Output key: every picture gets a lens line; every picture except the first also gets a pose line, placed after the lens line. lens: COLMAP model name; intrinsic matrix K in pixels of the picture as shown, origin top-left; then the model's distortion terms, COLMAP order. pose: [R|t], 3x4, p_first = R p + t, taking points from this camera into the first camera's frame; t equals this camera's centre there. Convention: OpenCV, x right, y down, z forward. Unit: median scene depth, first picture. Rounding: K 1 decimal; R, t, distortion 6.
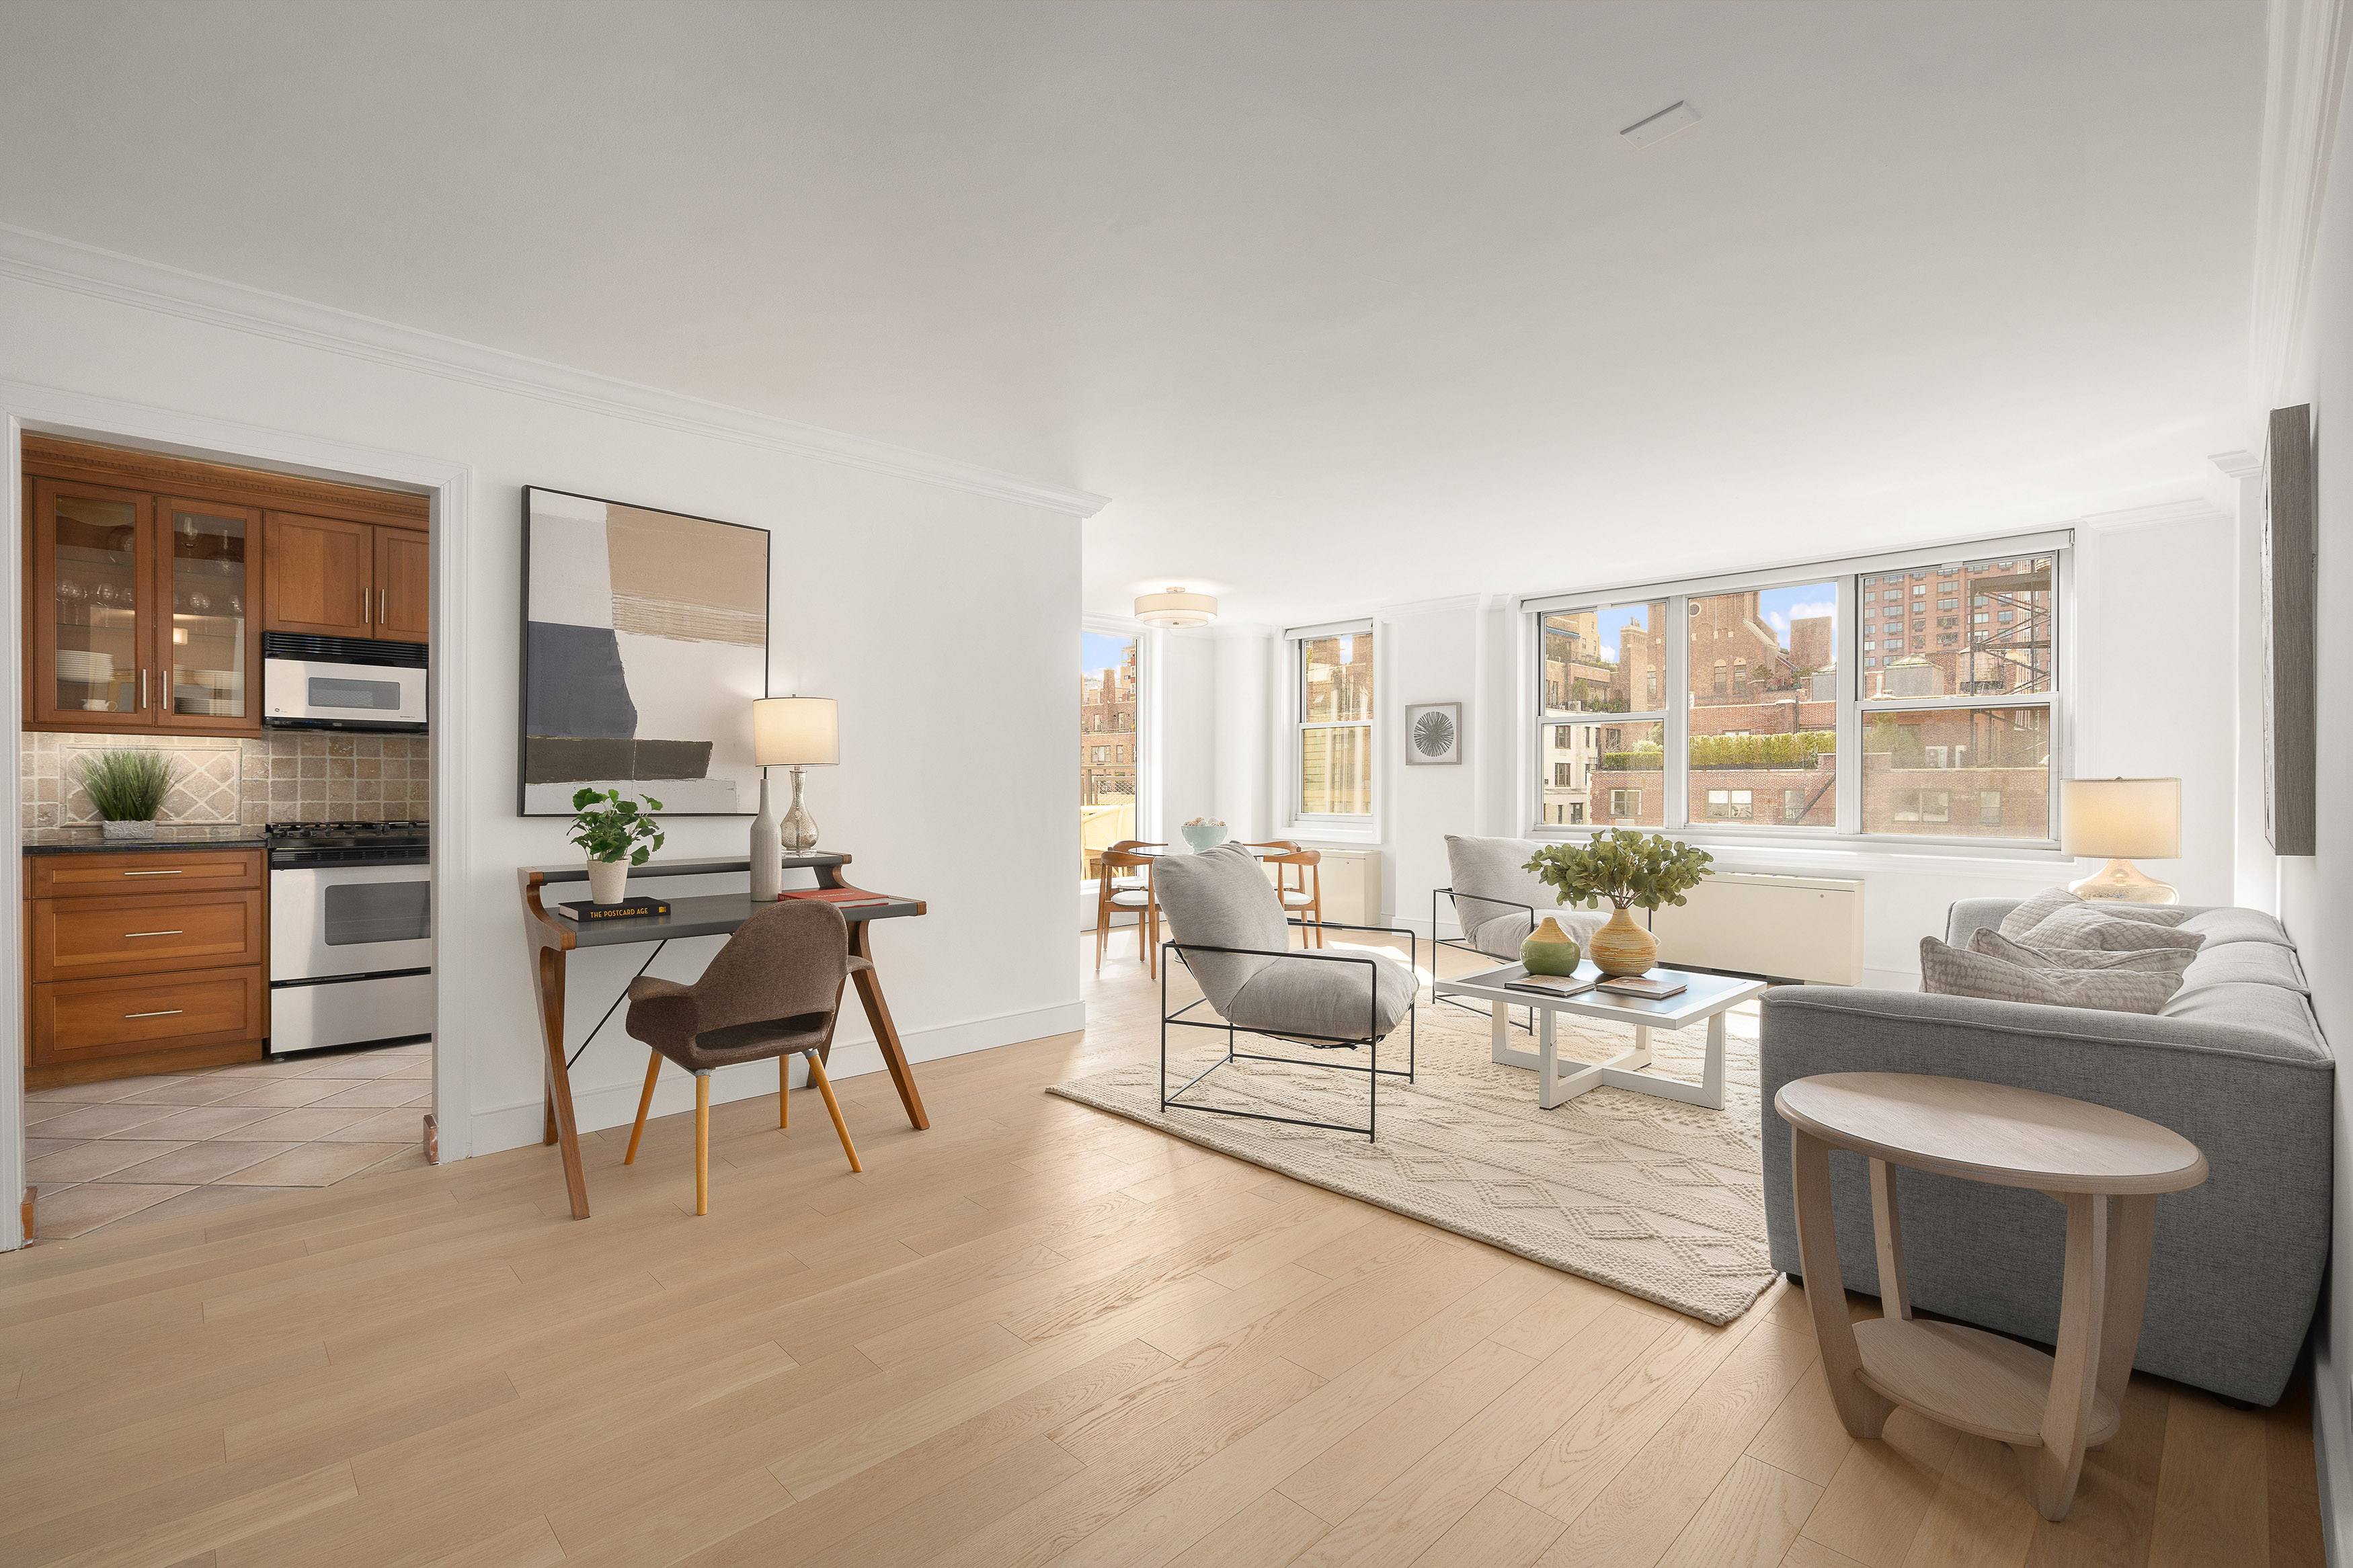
lens RADIAL K [[1049.9, 0, 1161.2], [0, 1049.9, 779.4], [0, 0, 1]] dist [-0.013349, 0.003672]
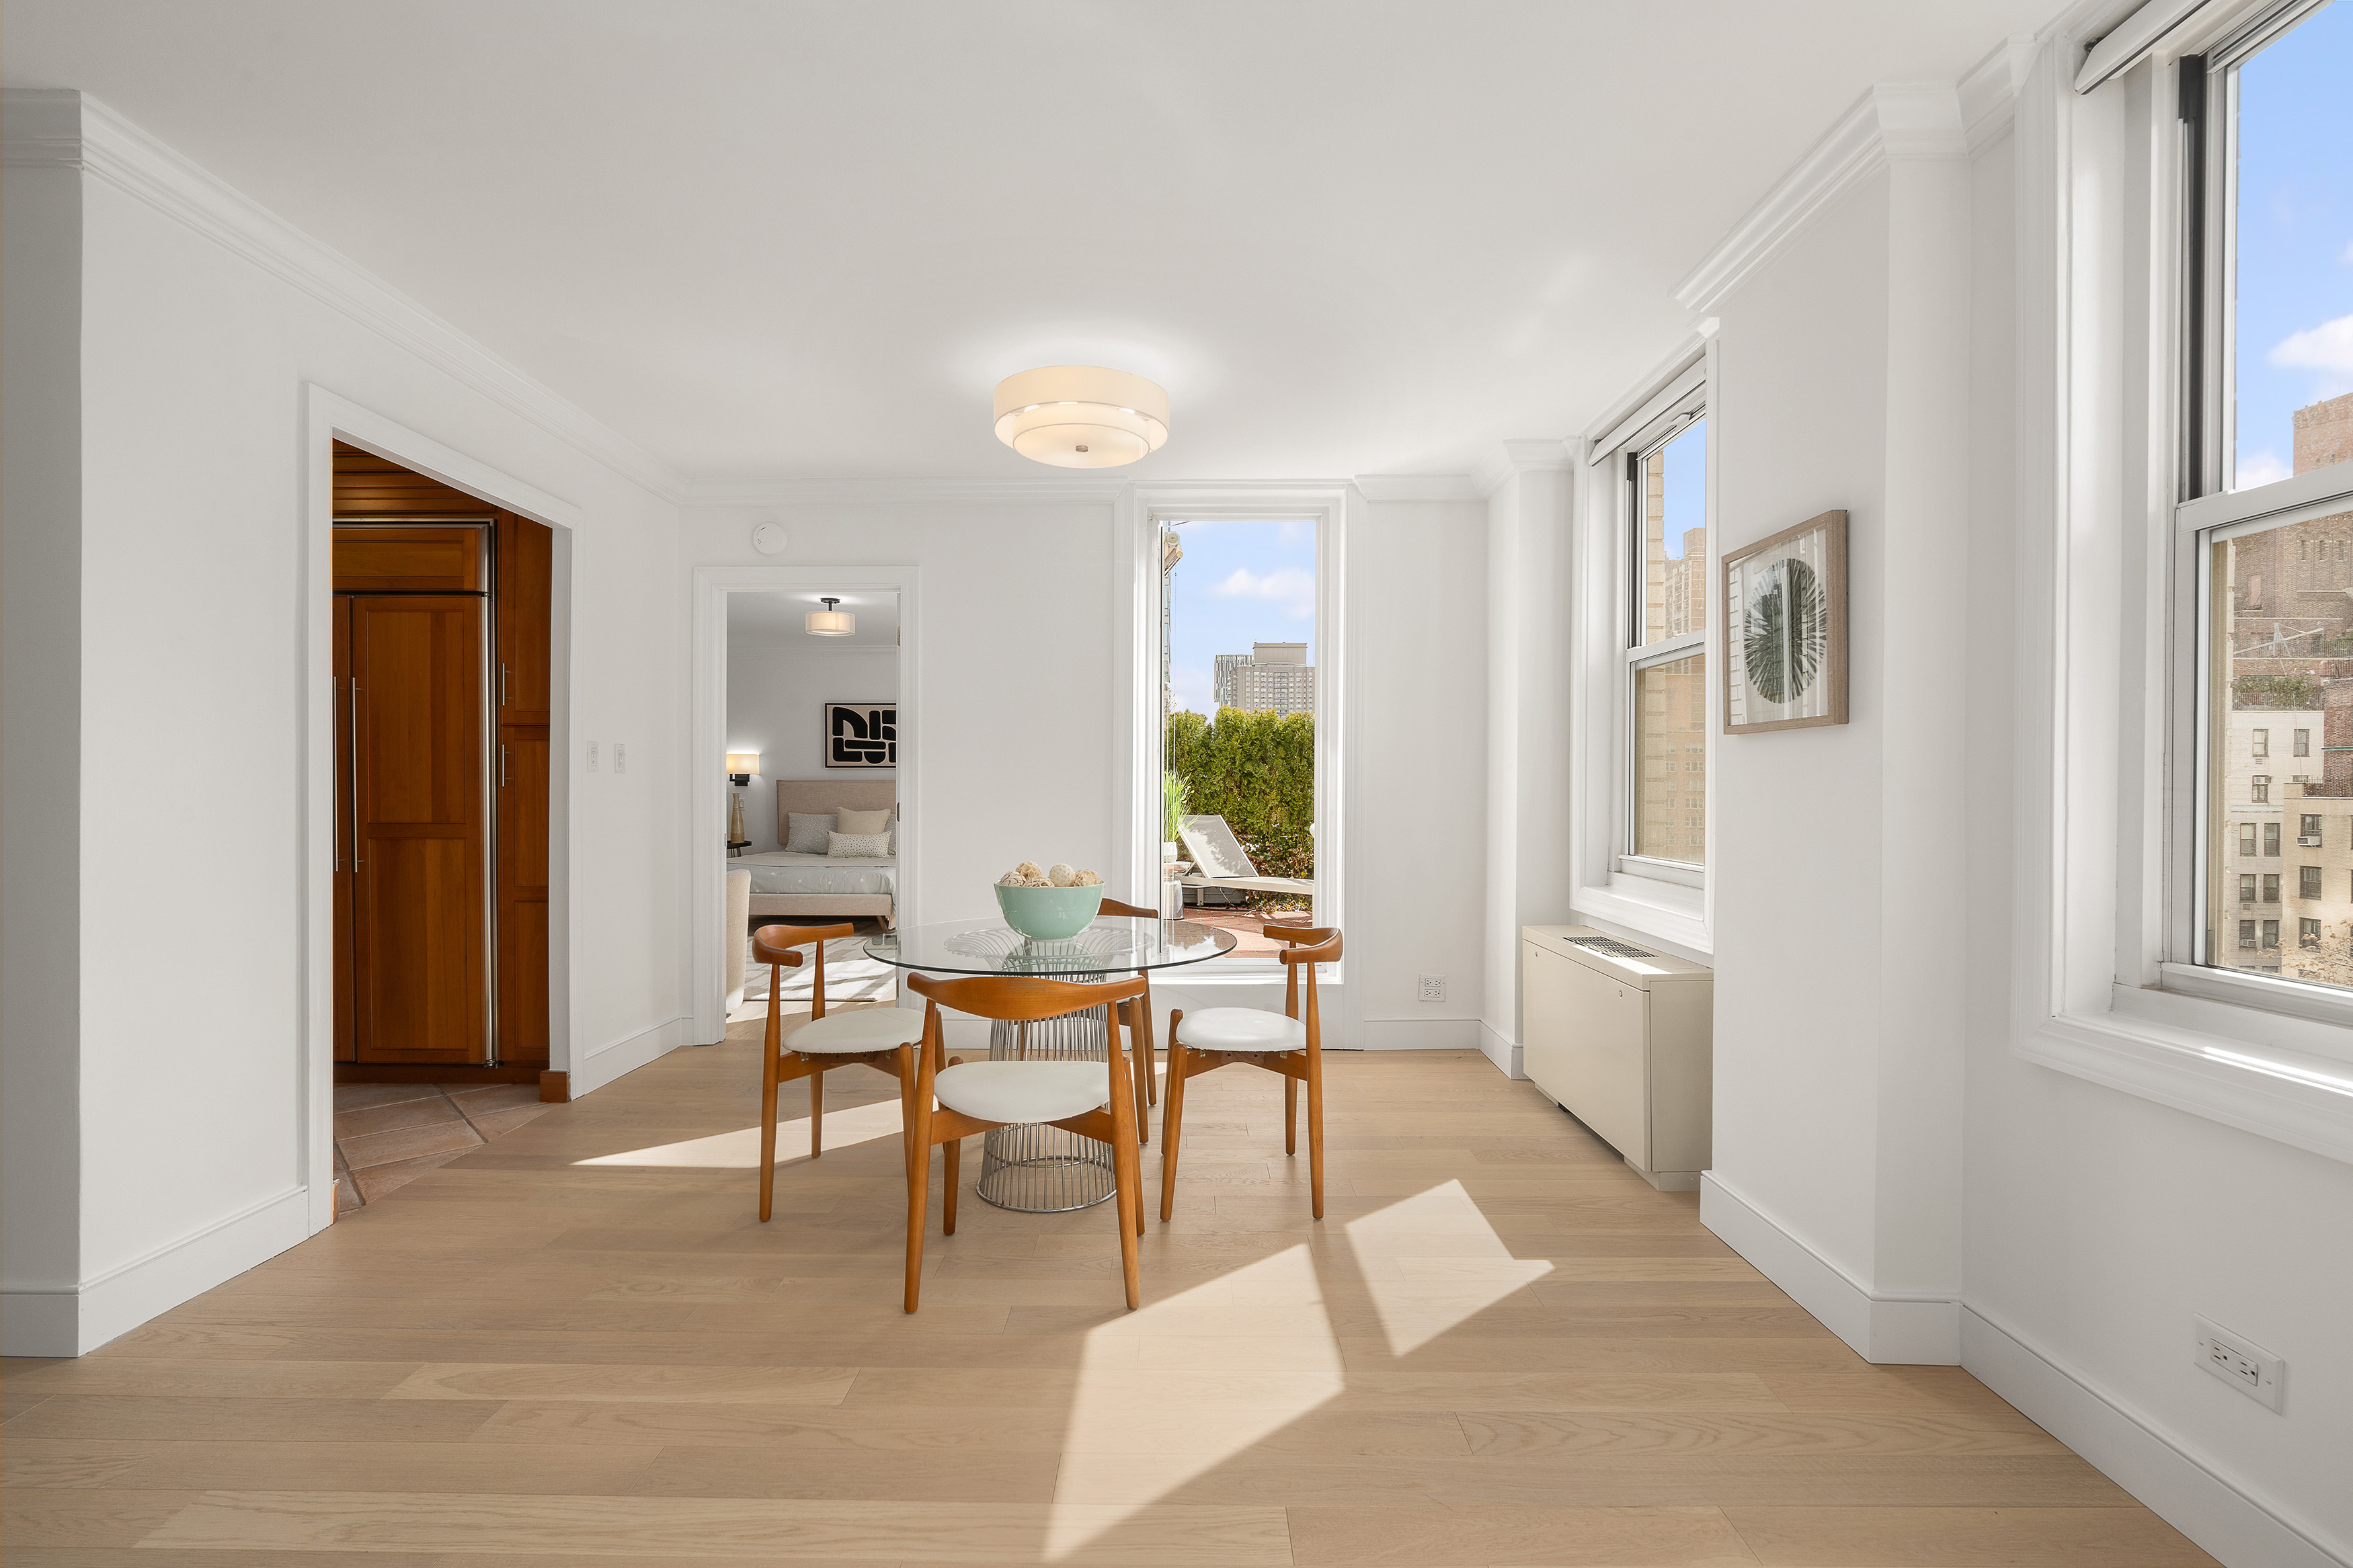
lens RADIAL K [[1049.9, 0, 1149.0], [0, 1049.9, 797.8], [0, 0, 1]] dist [-0.013349, 0.003672]
pose [[0.701142, 0.008904, -0.712966, 0.301329], [0.000154, 0.999920, 0.012639, 0.002250], [0.713022, -0.008972, 0.701085, 0.555064]]
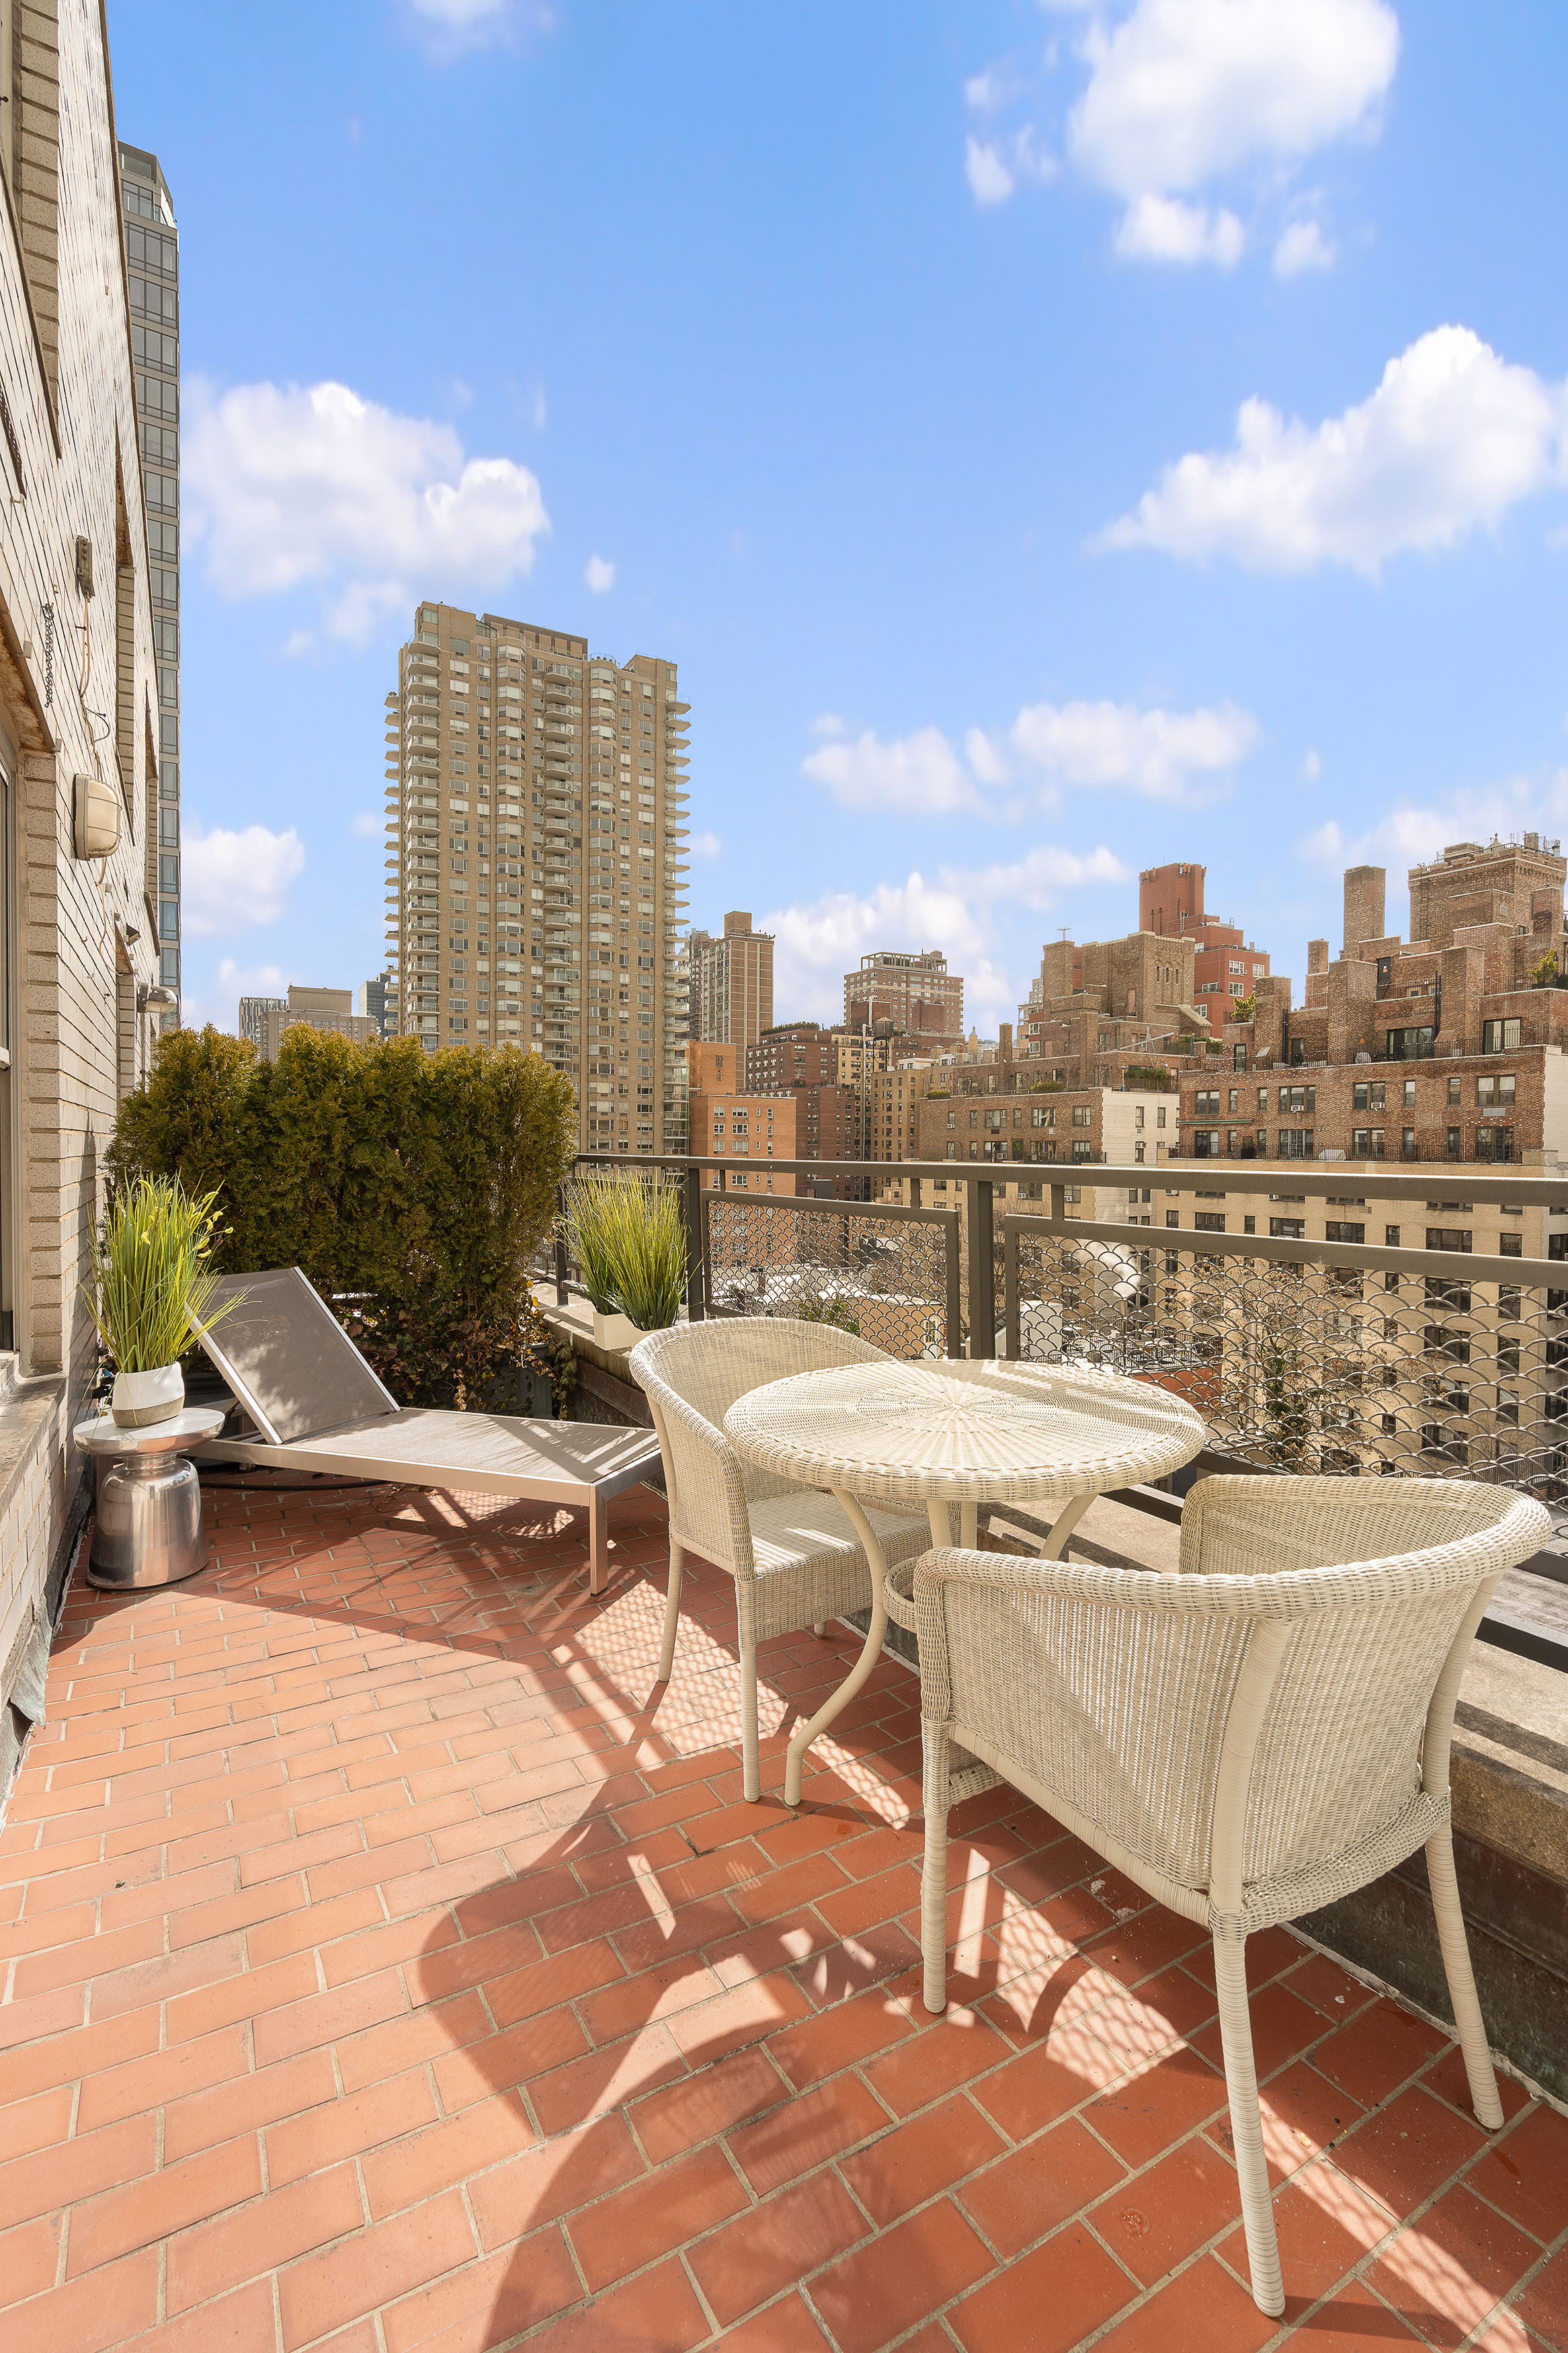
lens RADIAL K [[1049.9, 0, 796.5], [0, 1049.9, 1172.5], [0, 0, 1]] dist [-0.013349, 0.003672]
pose [[0.970479, 0.008618, -0.241031, -0.066801], [-0.002271, 0.999644, 0.026596, -0.021252], [0.241174, -0.025263, 0.970153, 0.941631]]
